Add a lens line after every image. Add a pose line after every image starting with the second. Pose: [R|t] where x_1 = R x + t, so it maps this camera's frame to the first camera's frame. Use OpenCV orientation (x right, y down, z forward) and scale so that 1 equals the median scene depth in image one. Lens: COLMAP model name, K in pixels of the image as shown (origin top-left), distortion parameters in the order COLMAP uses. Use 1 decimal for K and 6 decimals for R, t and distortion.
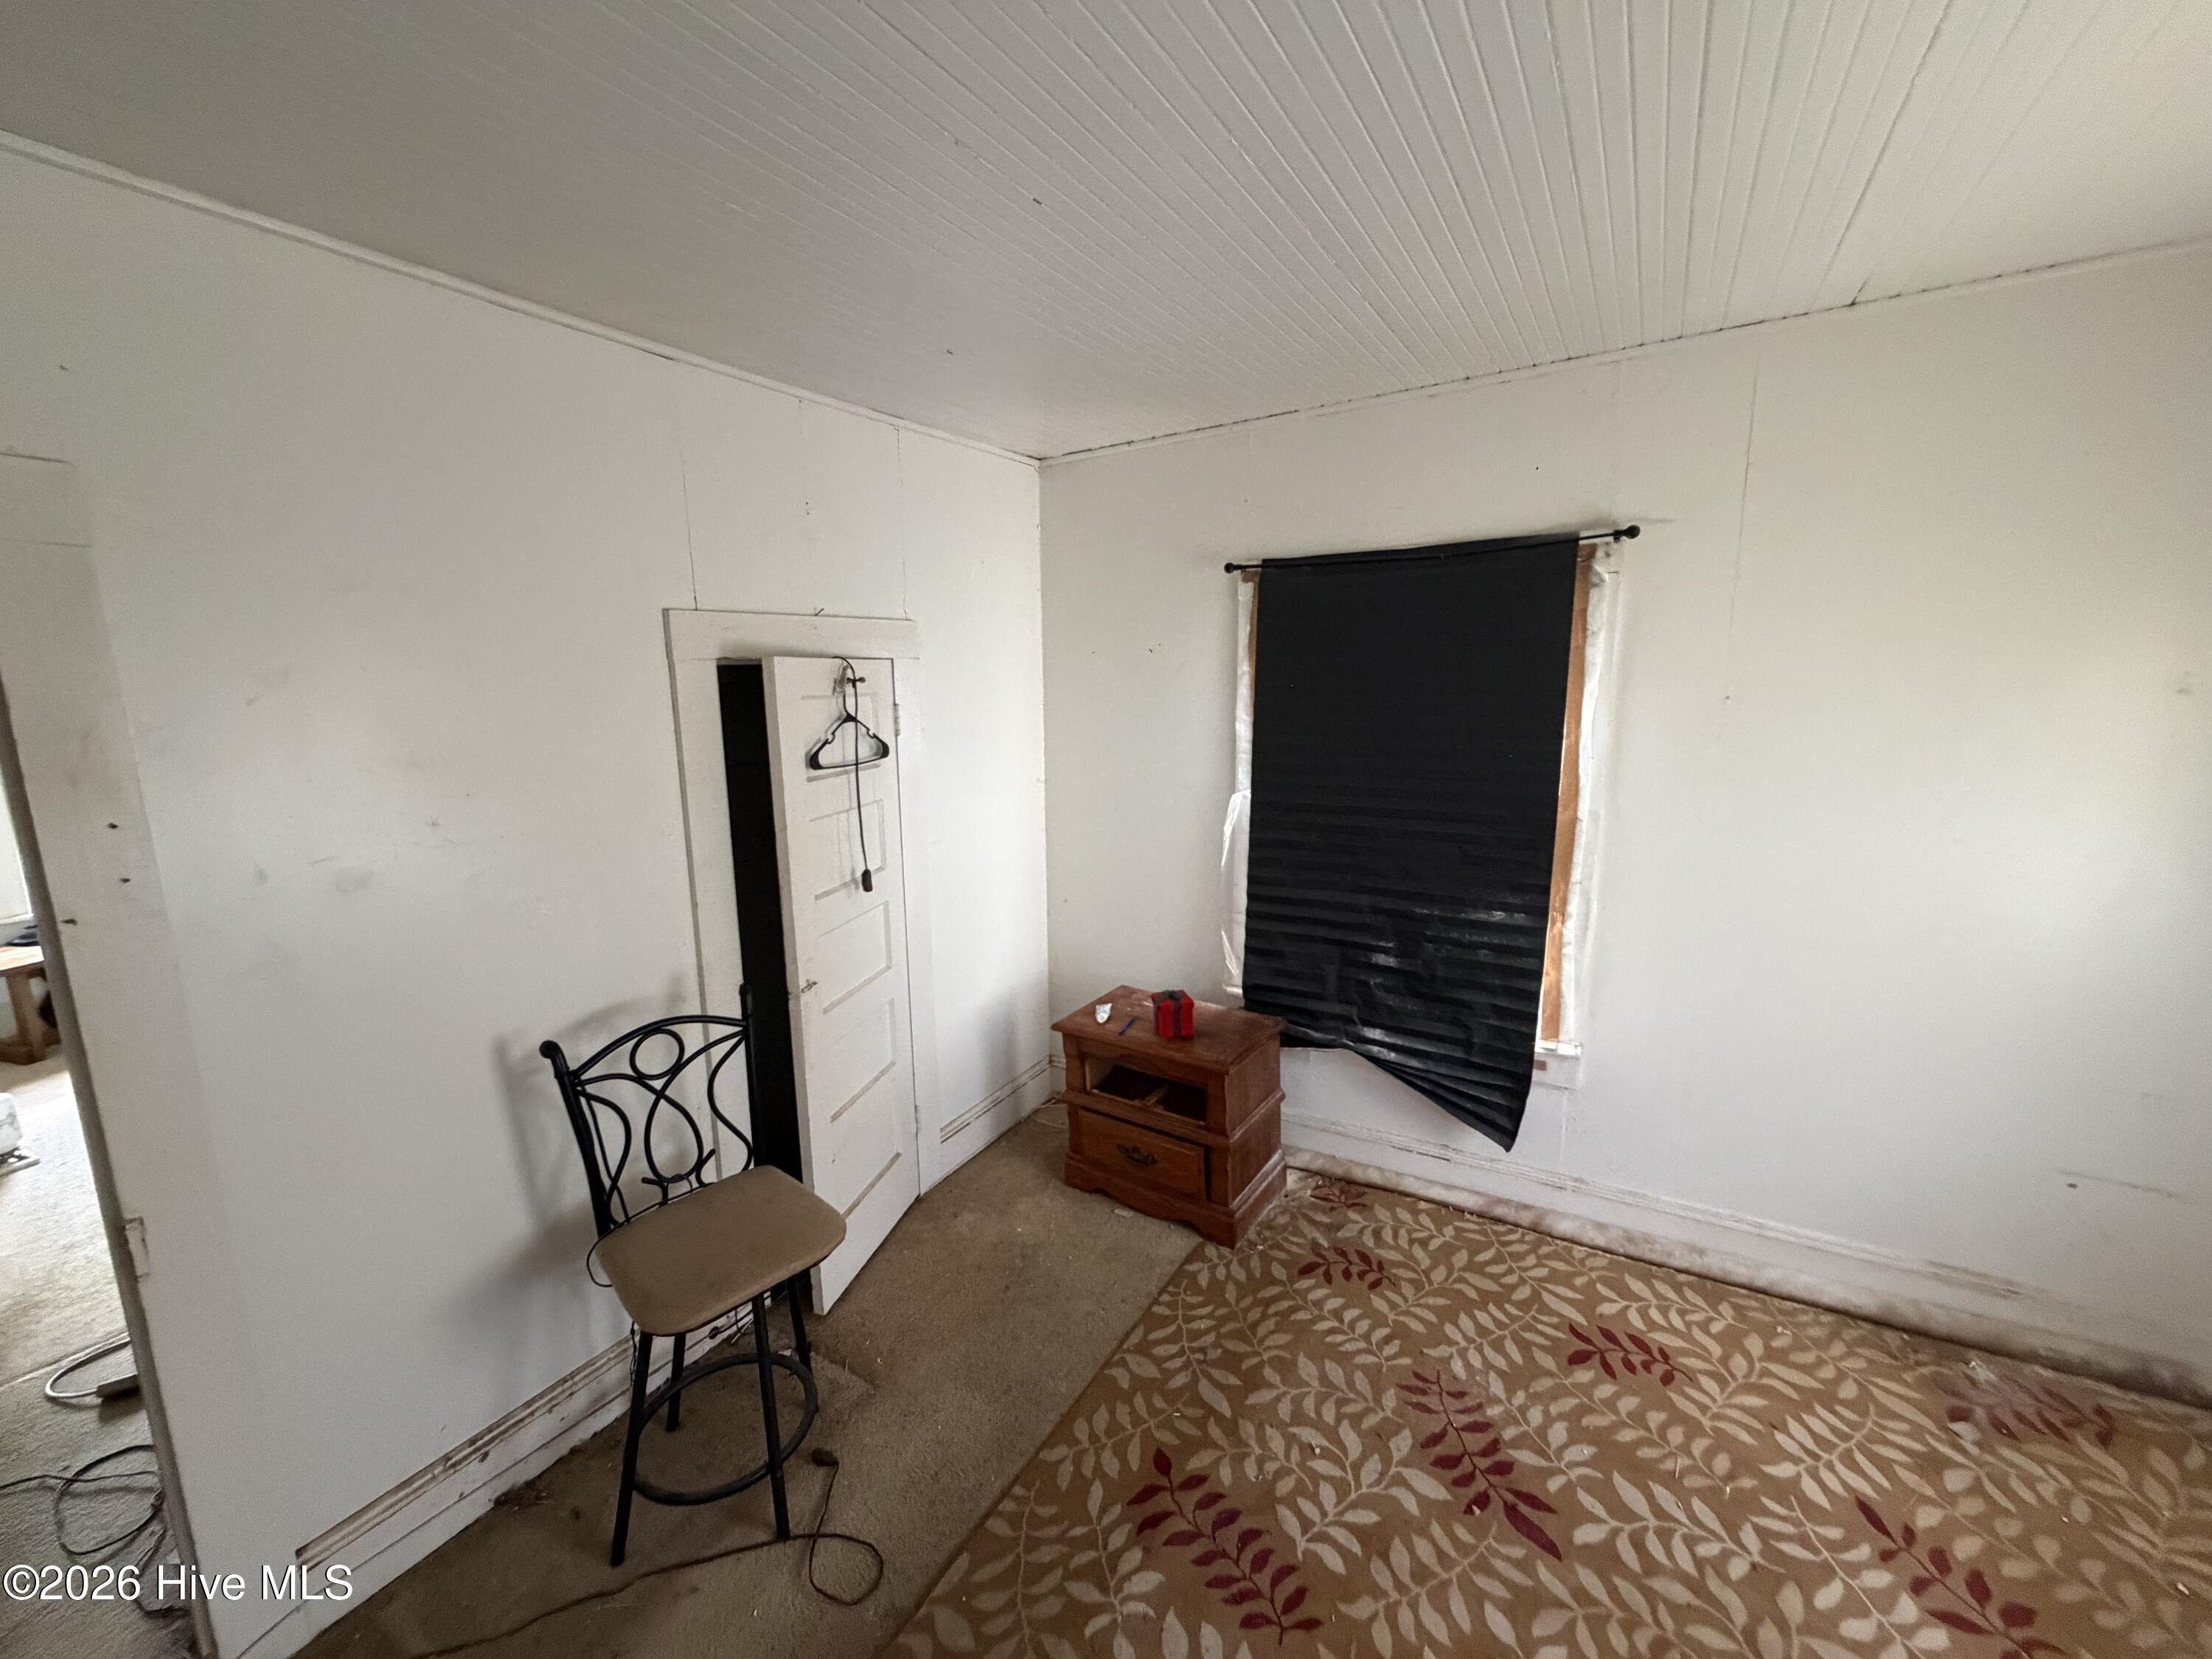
lens RADIAL K [[894.1, 0, 1108.5], [0, 894.1, 840.0], [0, 0, 1]] dist [0.000760, 0.000152]
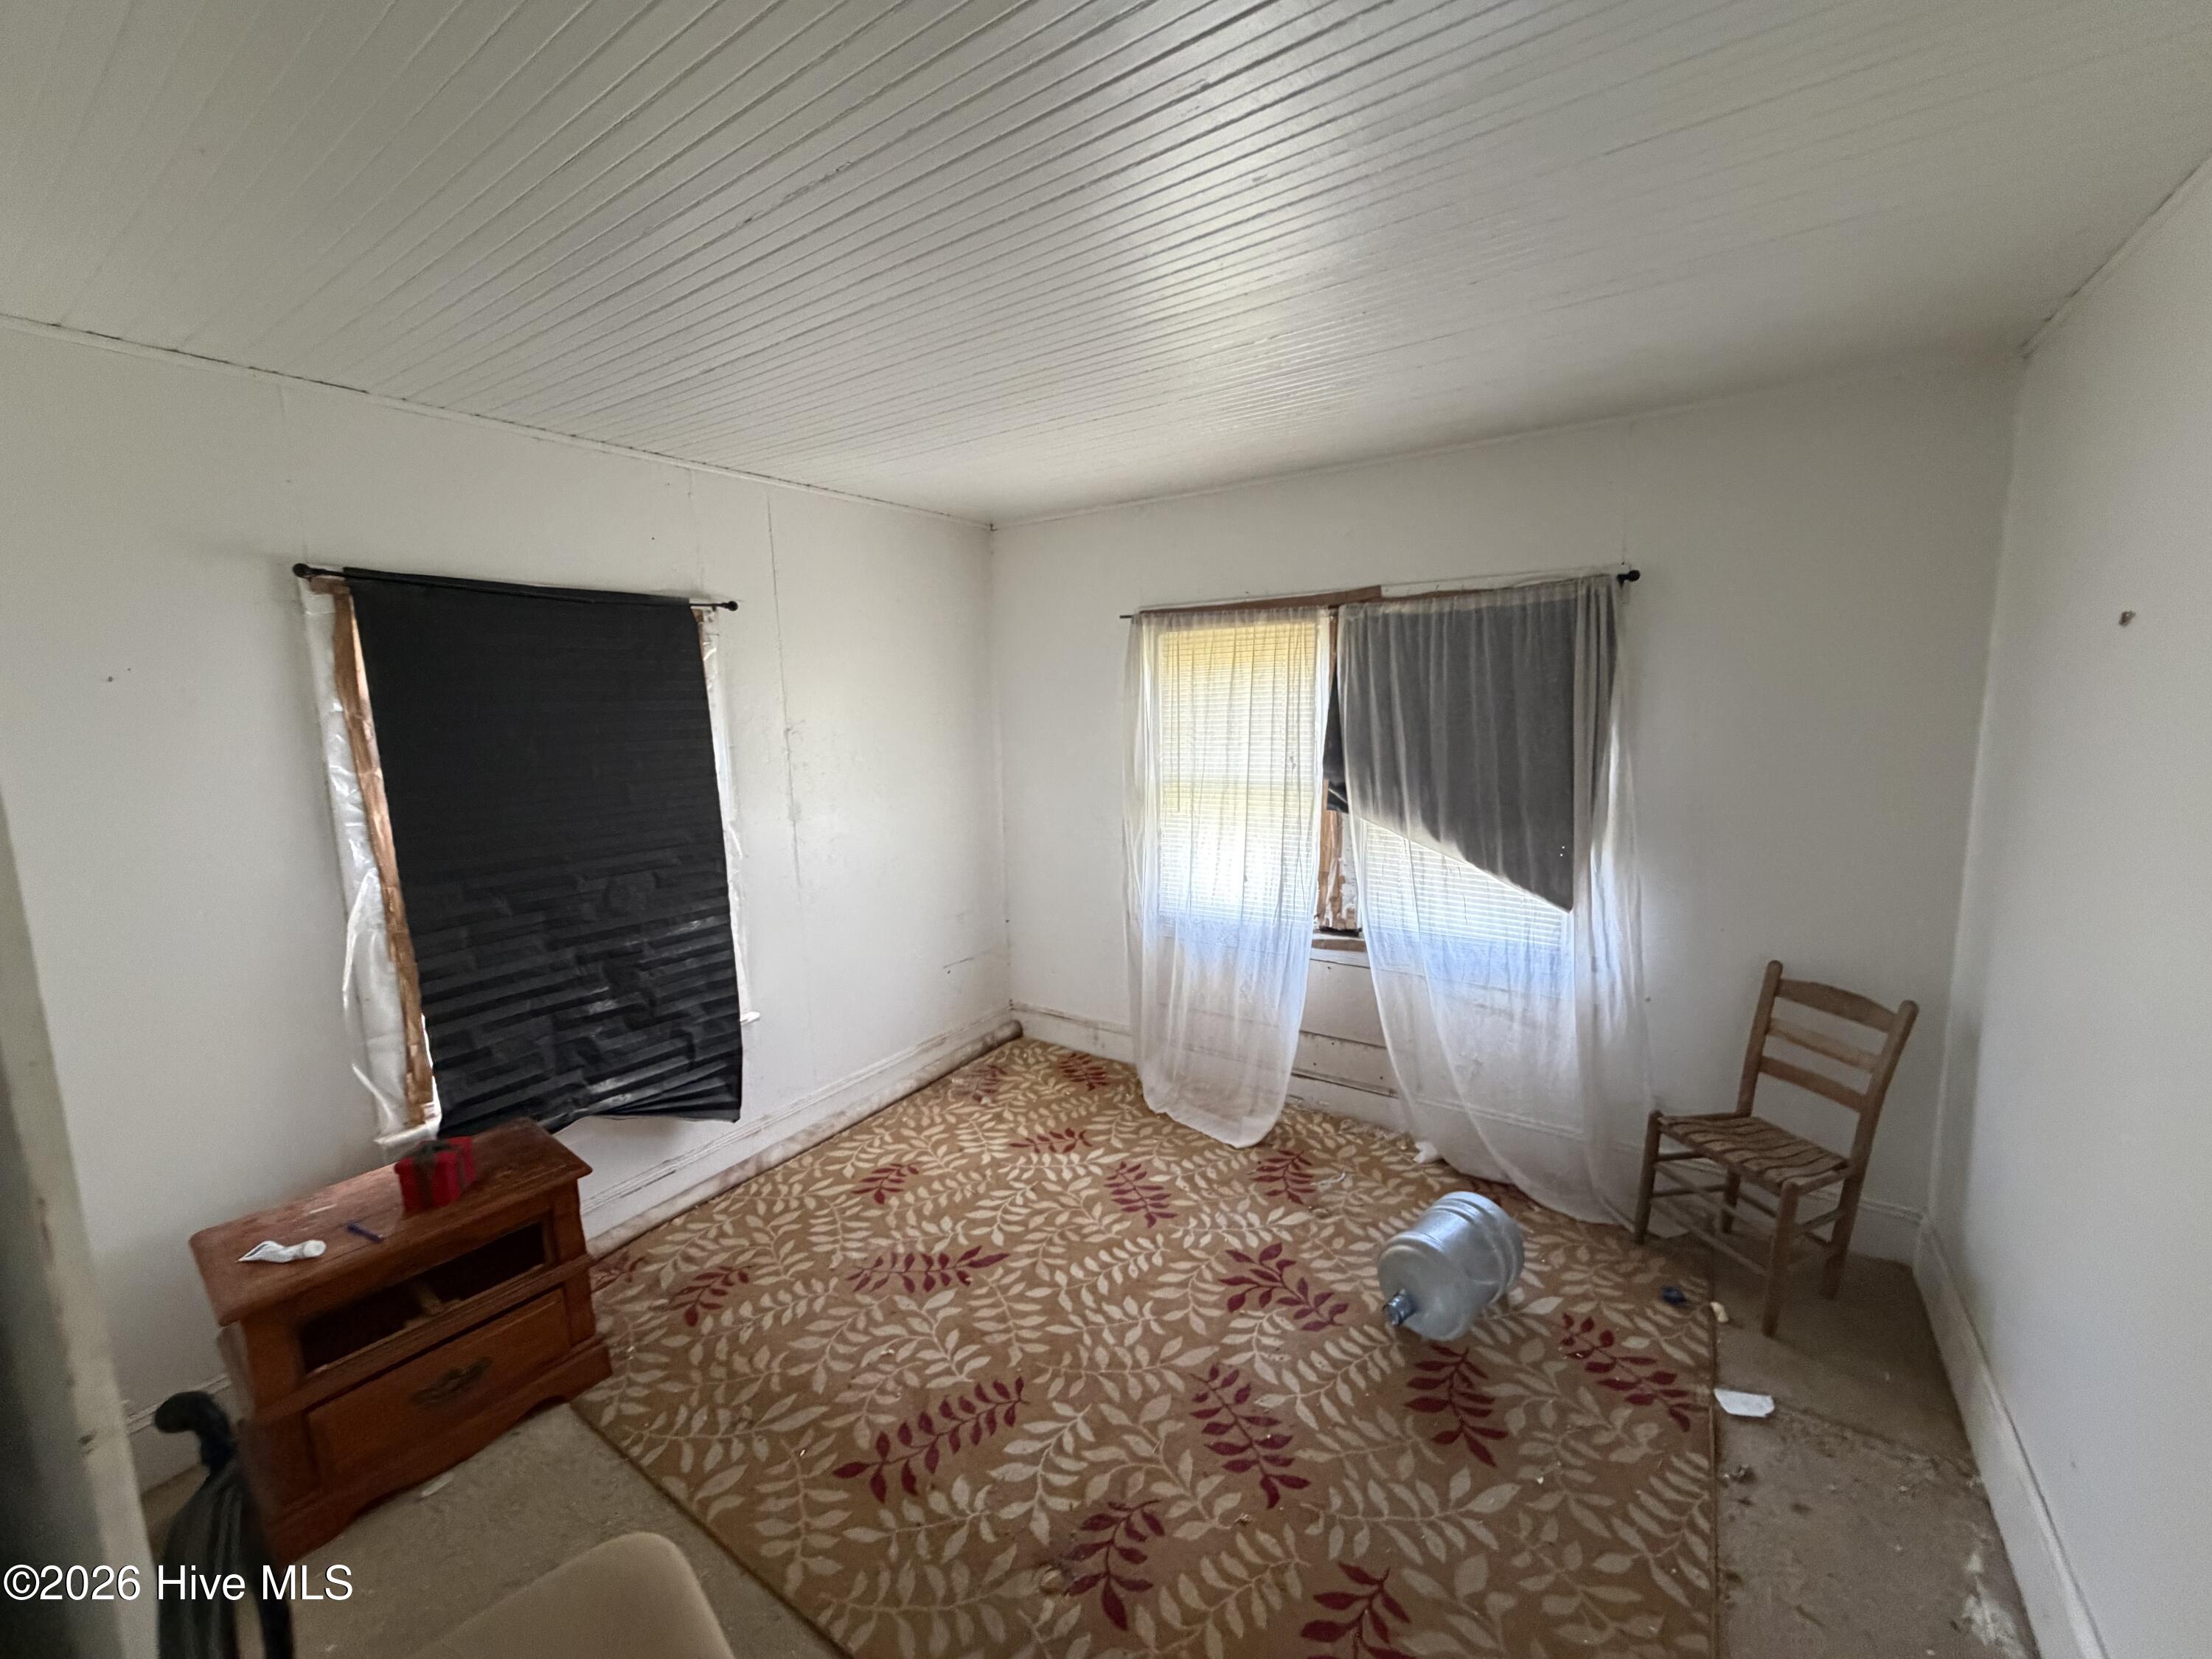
lens RADIAL K [[894.1, 0, 1108.5], [0, 894.1, 840.0], [0, 0, 1]] dist [0.000760, 0.000152]
pose [[0.028908, -0.132631, 0.990744, -0.767048], [0.204733, 0.970931, 0.124005, -0.061381], [-0.978391, 0.199253, 0.055222, 0.464717]]
